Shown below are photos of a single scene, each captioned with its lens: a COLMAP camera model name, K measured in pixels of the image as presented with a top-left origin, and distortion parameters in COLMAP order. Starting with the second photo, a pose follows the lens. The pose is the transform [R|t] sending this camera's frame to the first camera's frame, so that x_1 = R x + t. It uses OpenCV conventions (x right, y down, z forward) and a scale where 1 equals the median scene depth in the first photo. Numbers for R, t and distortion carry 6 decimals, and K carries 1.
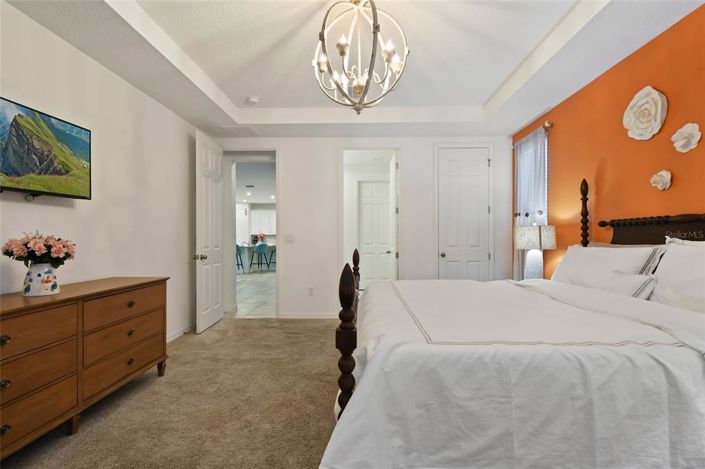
lens RADIAL K [[330.8, 0, 353.3], [0, 330.8, 236.3], [0, 0, 1]] dist [0.018340, 0.000470]
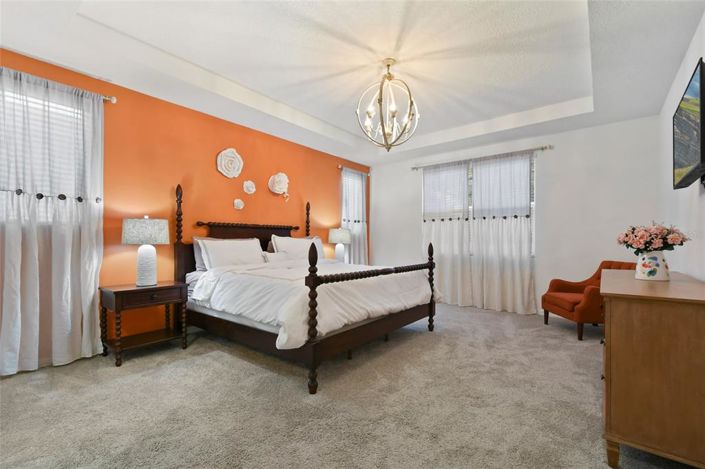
lens RADIAL K [[317.1, 0, 351.3], [0, 317.1, 240.8], [0, 0, 1]] dist [0.011822, -0.001004]
pose [[-0.799757, 0.001716, 0.600321, -0.581438], [-0.001516, 0.999987, -0.004878, 0.040277], [-0.600322, -0.004812, -0.799744, 1.857497]]
